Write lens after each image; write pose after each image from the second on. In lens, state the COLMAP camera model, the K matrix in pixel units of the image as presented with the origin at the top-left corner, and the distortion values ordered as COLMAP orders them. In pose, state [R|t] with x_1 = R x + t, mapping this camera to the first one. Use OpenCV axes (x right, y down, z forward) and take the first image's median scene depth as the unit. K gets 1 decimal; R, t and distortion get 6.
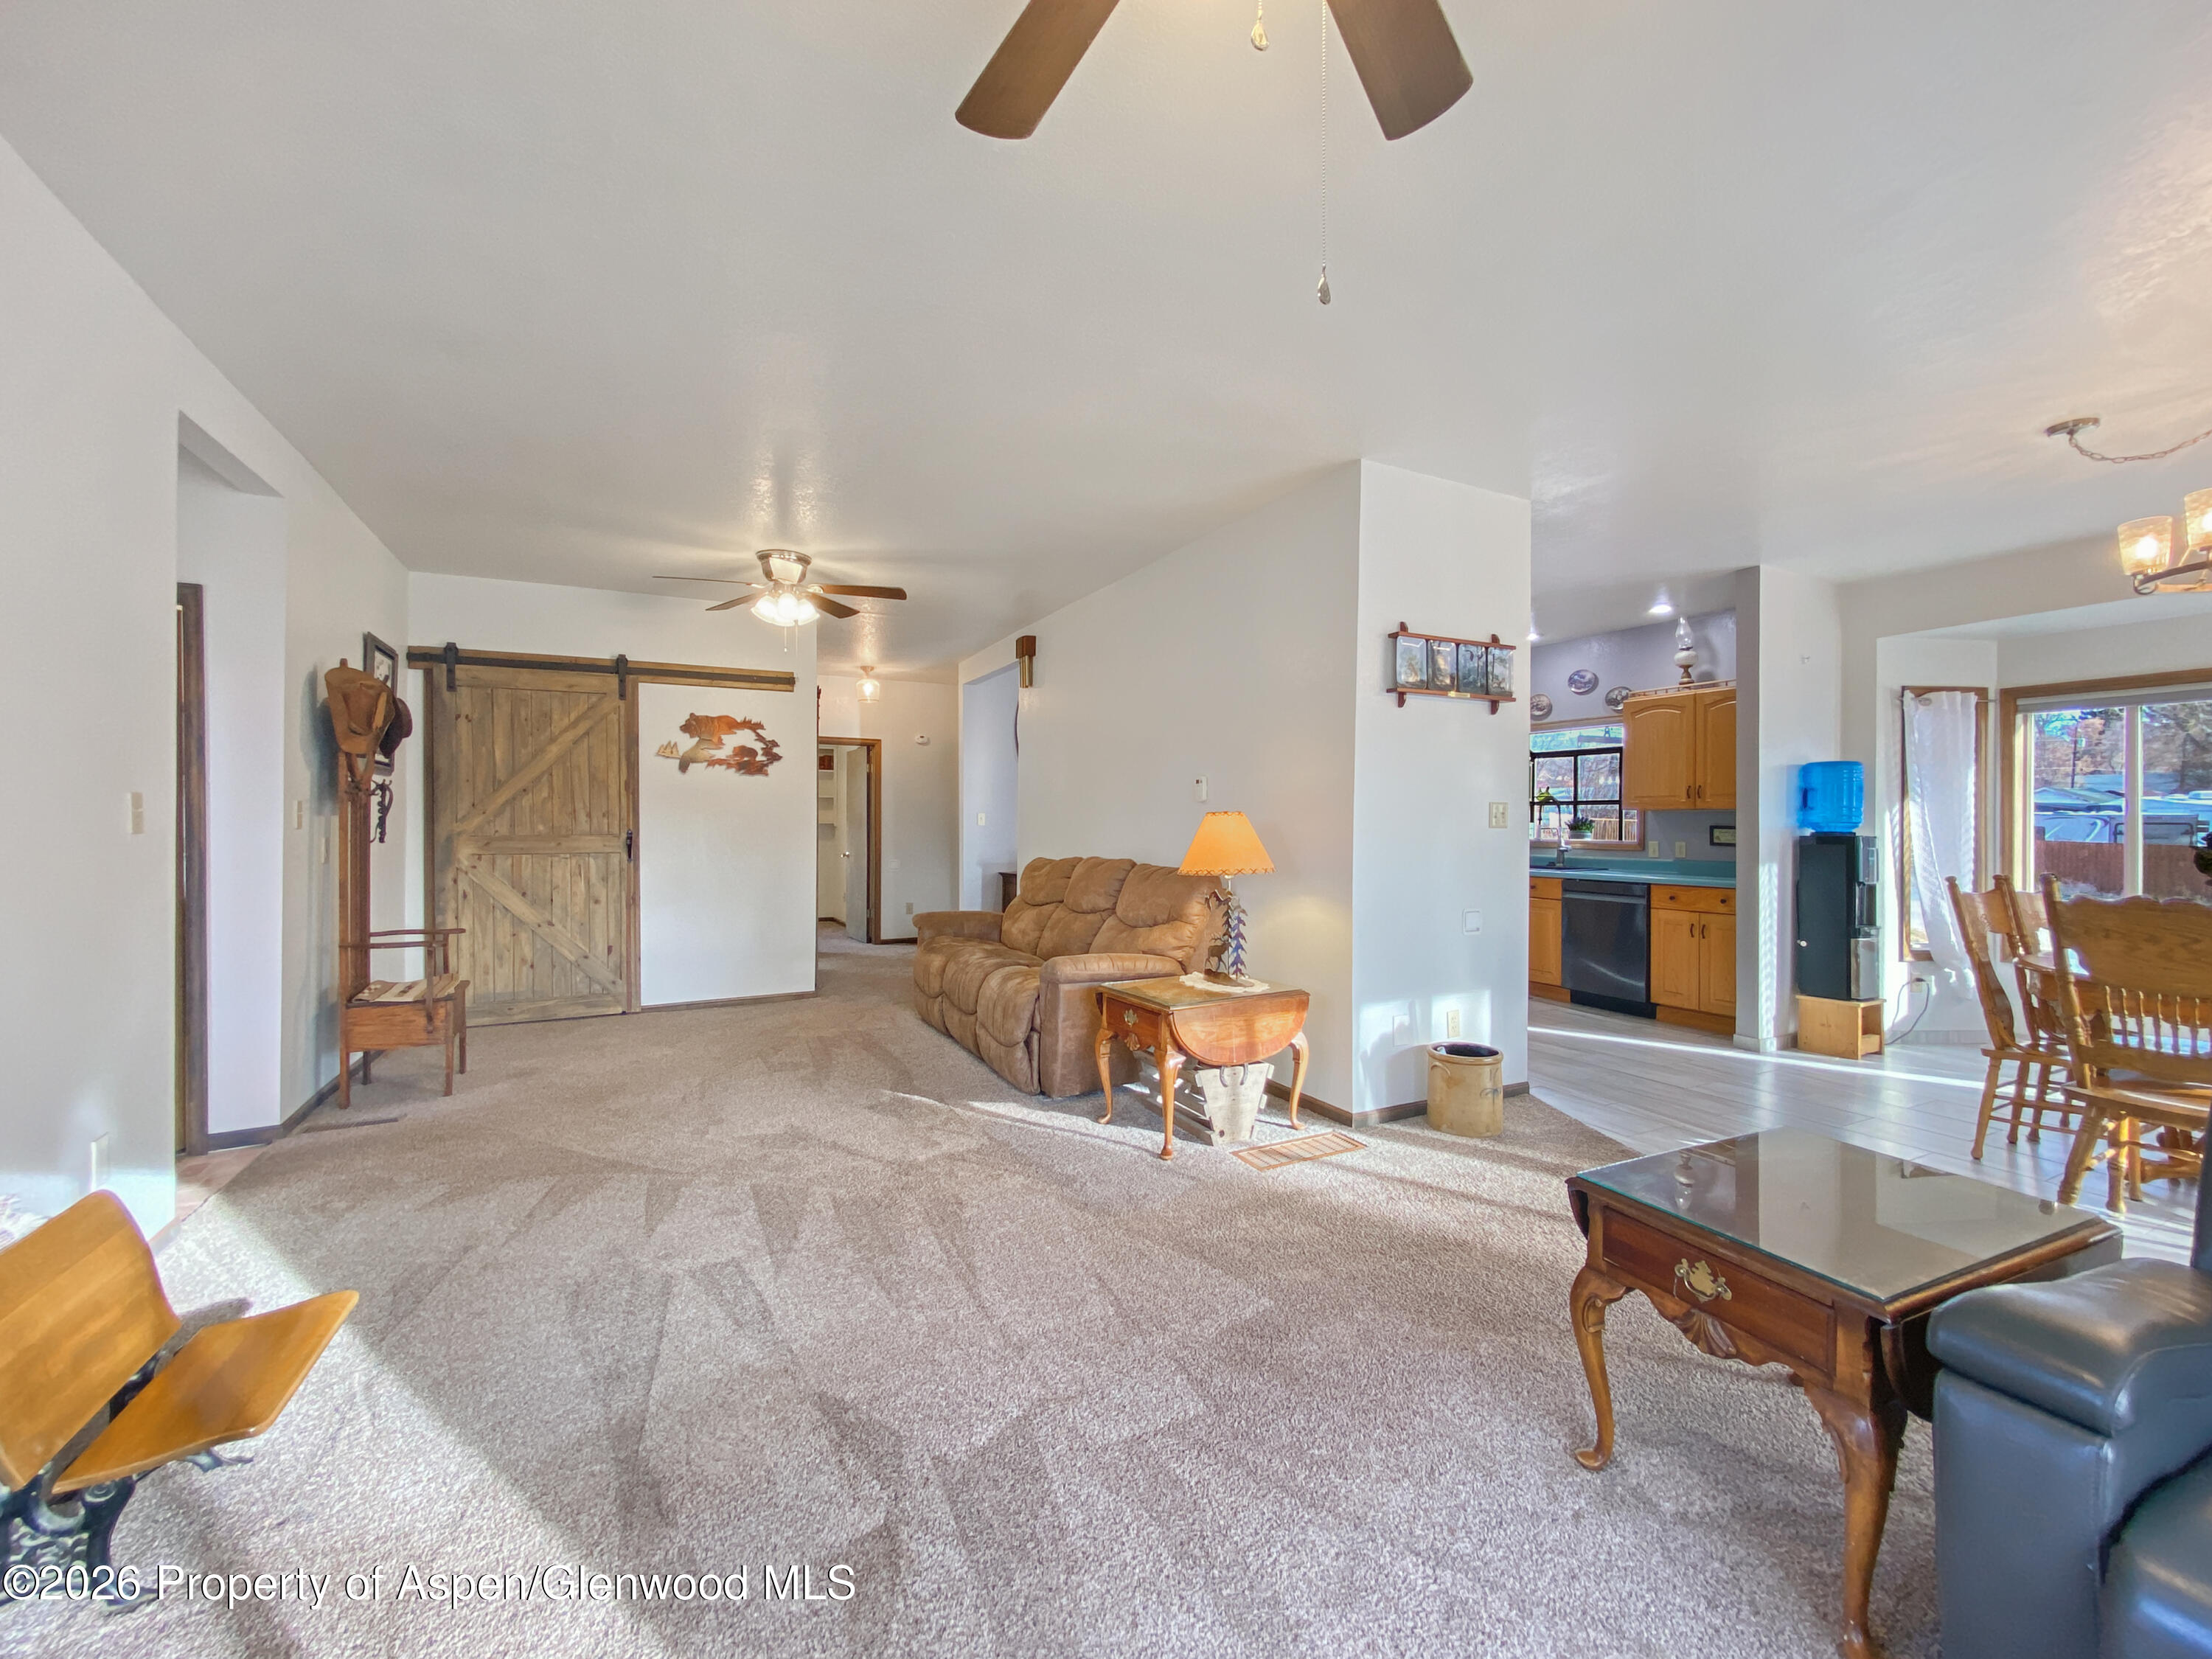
lens RADIAL K [[900.1, 0, 1120.4], [0, 900.1, 824.2], [0, 0, 1]] dist [0.007387, -0.002101]
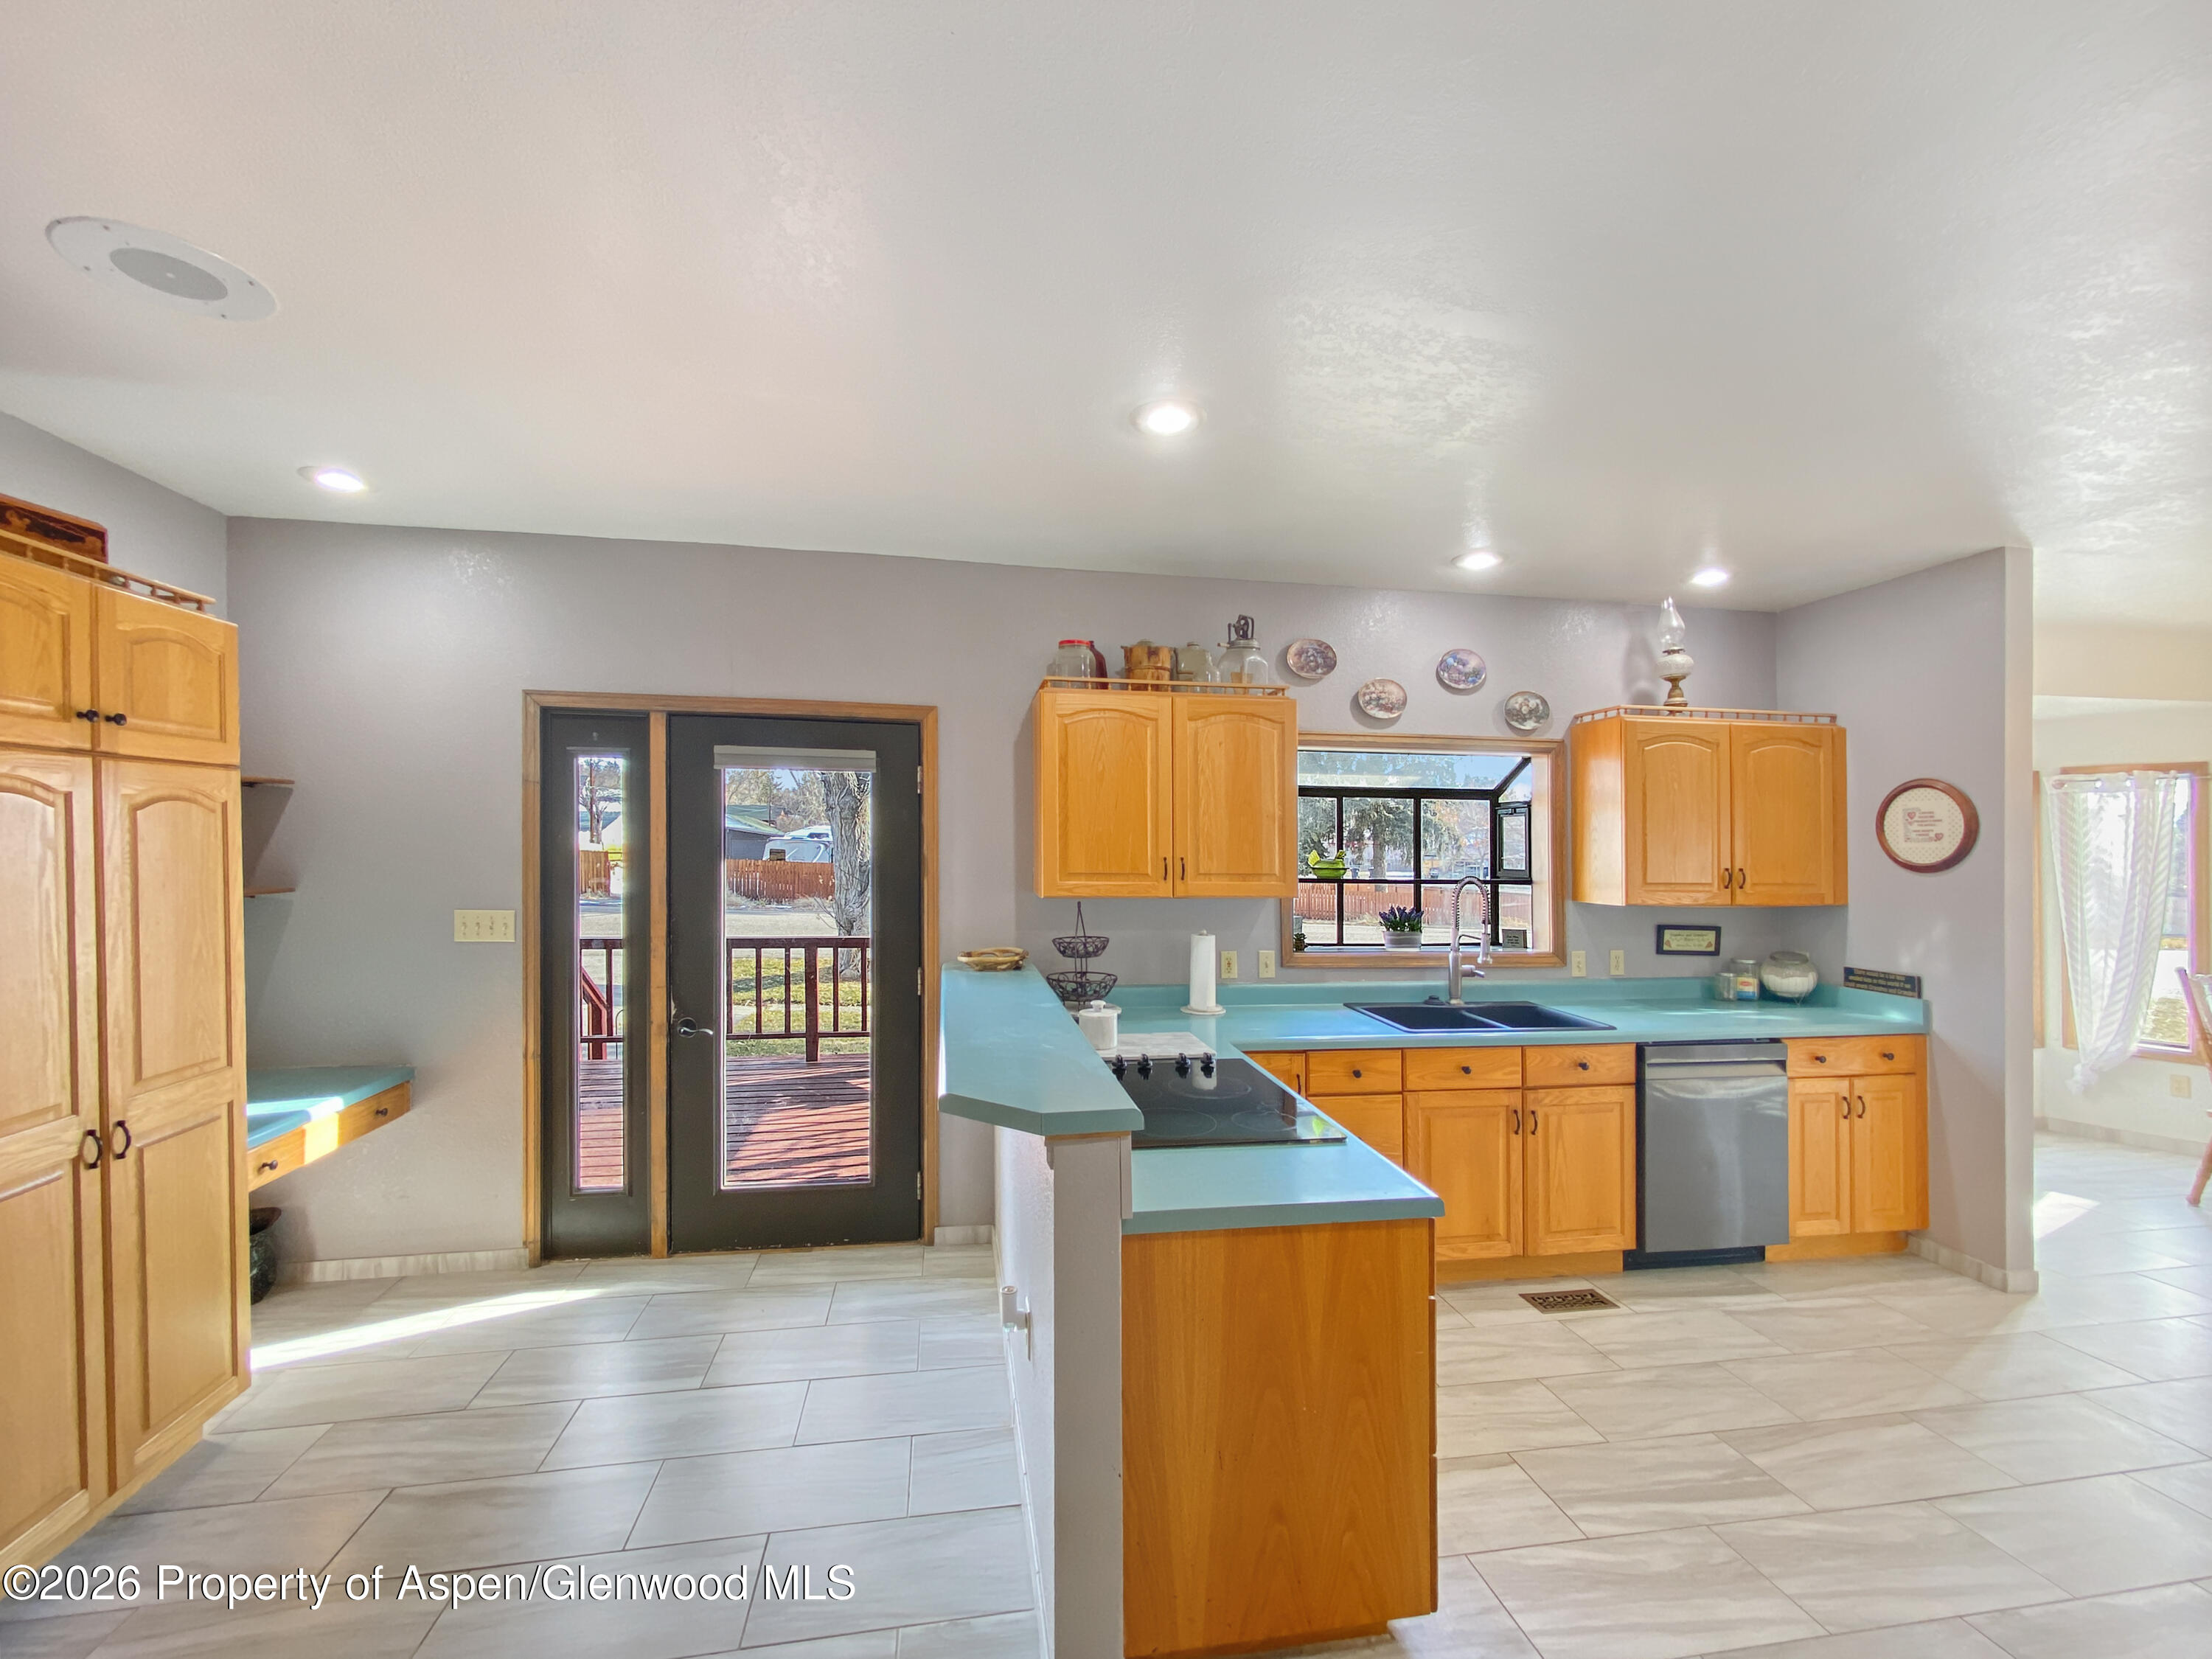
lens RADIAL K [[900.1, 0, 1114.9], [0, 900.1, 838.5], [0, 0, 1]] dist [0.007387, -0.002101]
pose [[0.308613, 0.008143, 0.951153, -0.098925], [-0.008045, 0.999950, -0.005950, -0.052123], [-0.951154, -0.005816, 0.308664, 1.122497]]
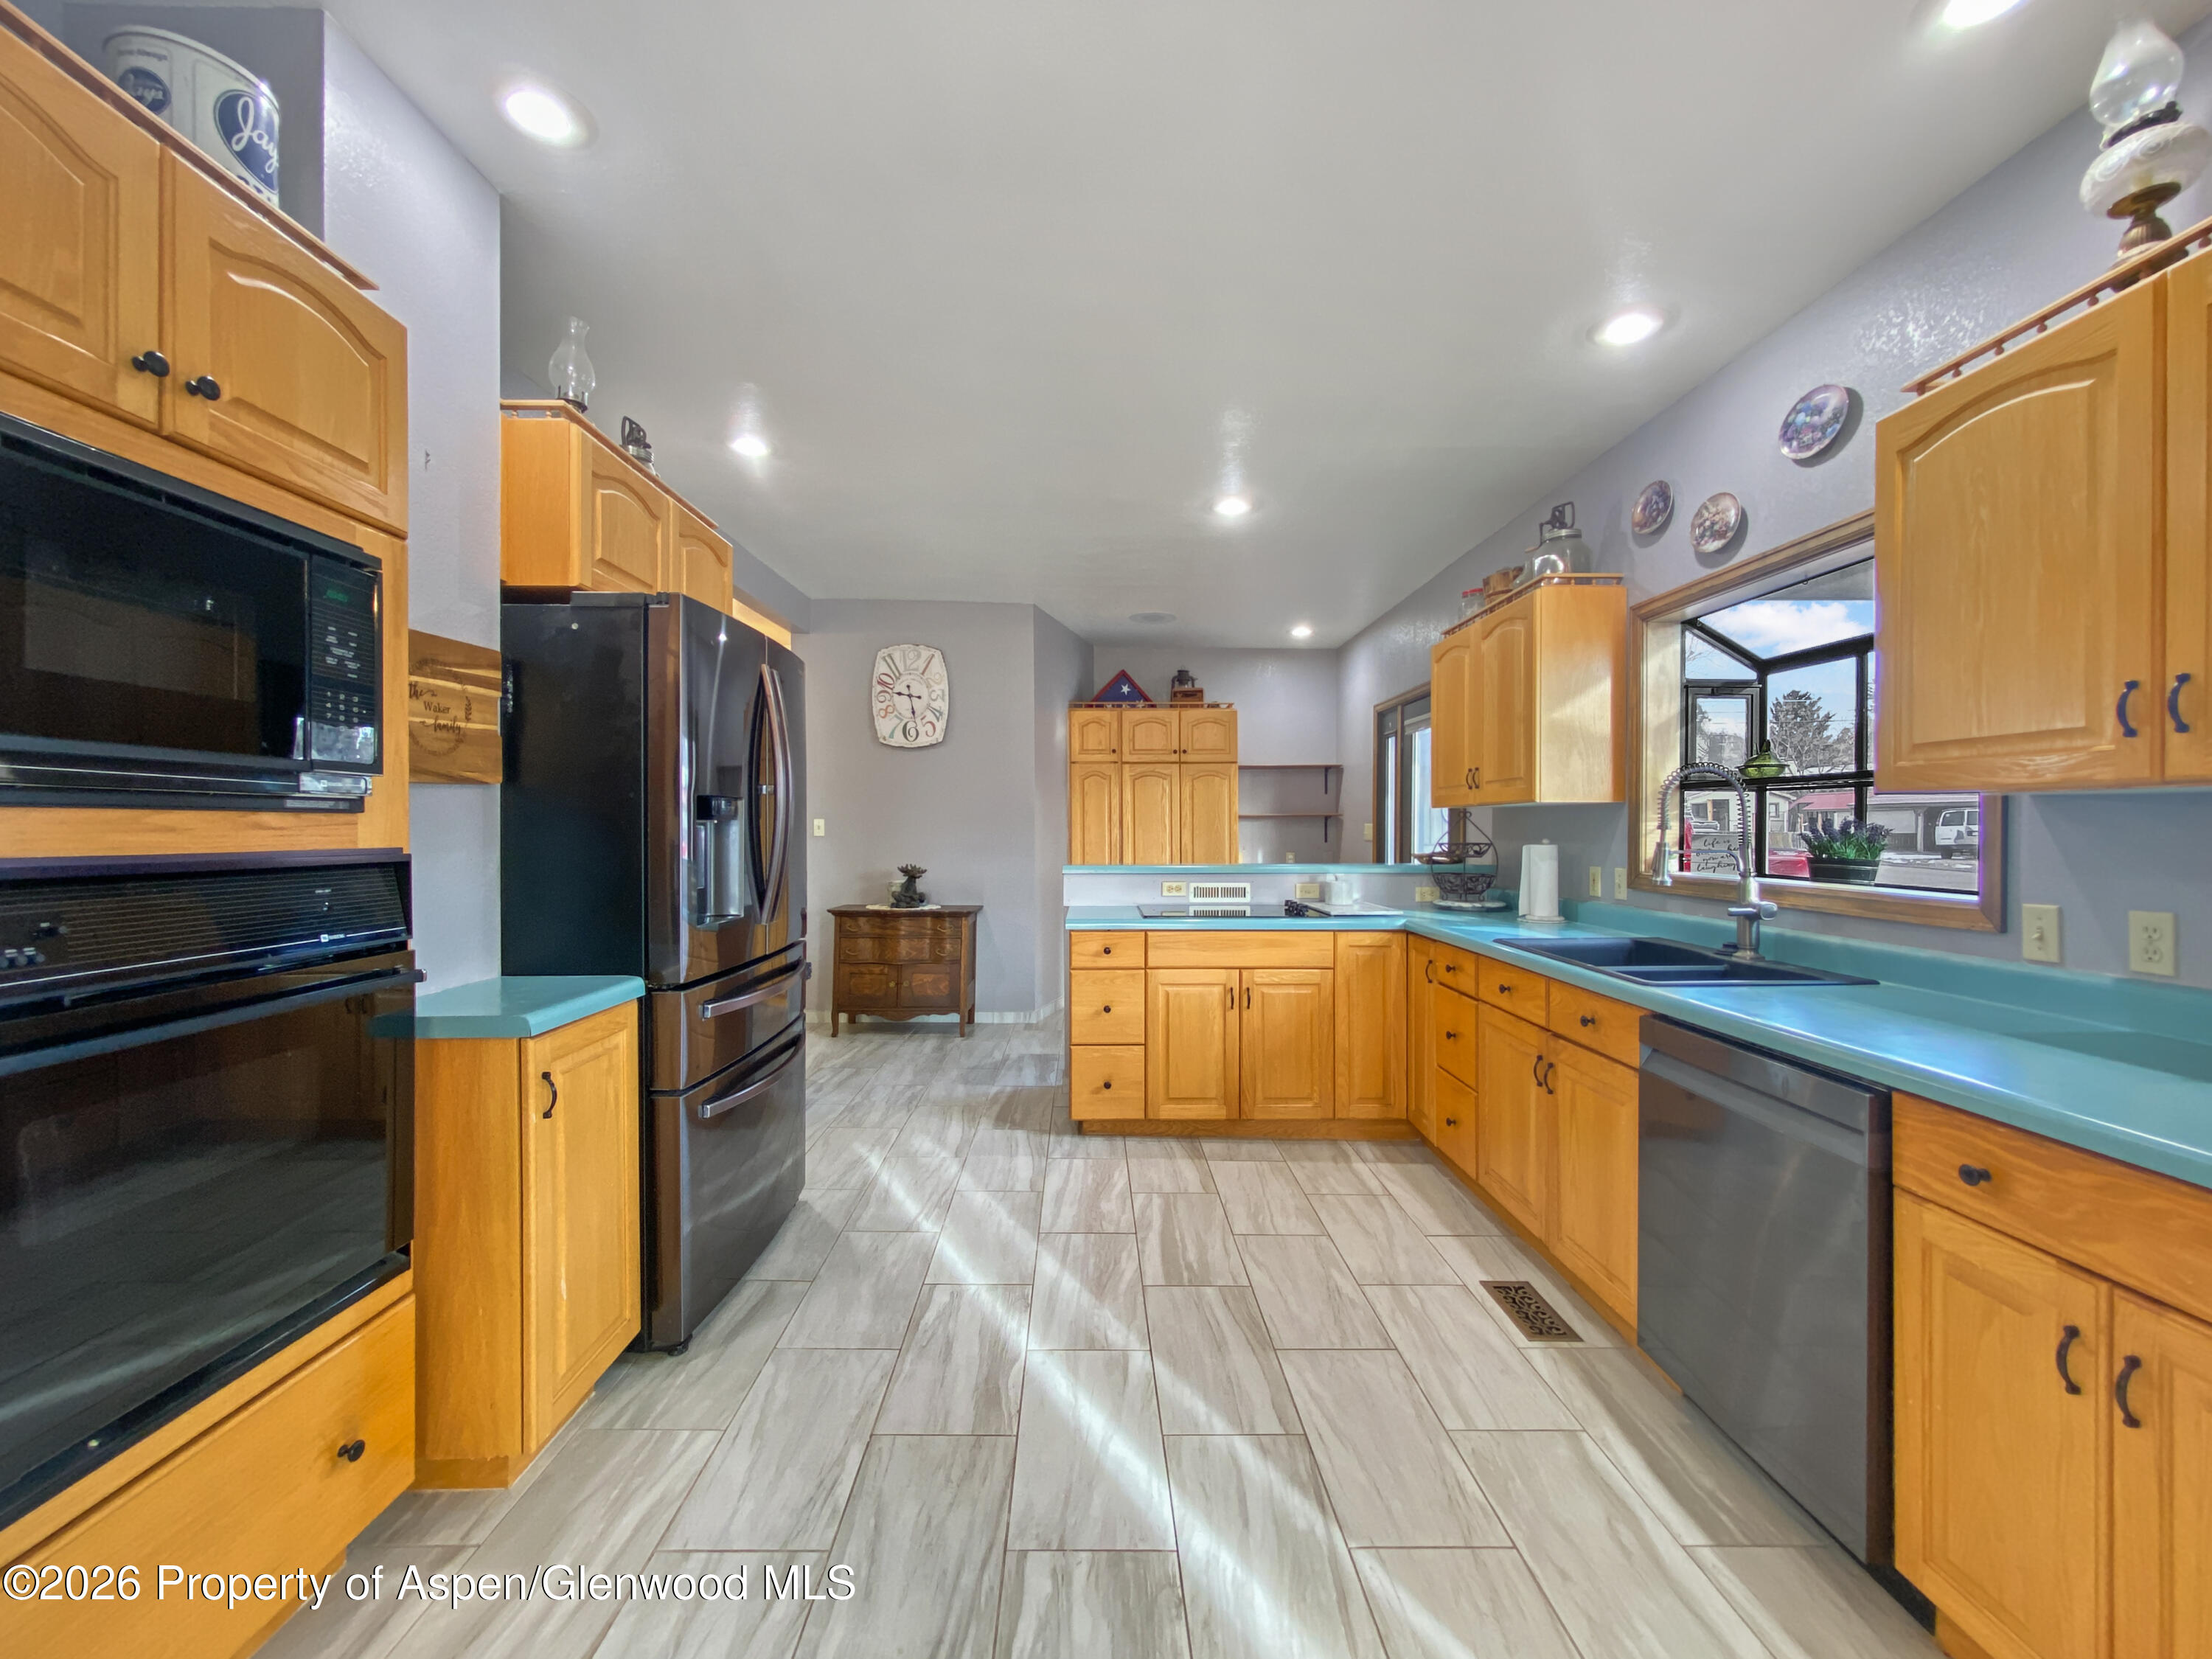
lens RADIAL K [[900.1, 0, 1105.1], [0, 900.1, 826.9], [0, 0, 1]] dist [0.007387, -0.002101]
pose [[0.892766, -0.005145, -0.450492, 0.461851], [0.003389, 0.999983, -0.004704, -0.004405], [0.450508, 0.002673, 0.892768, 0.621985]]
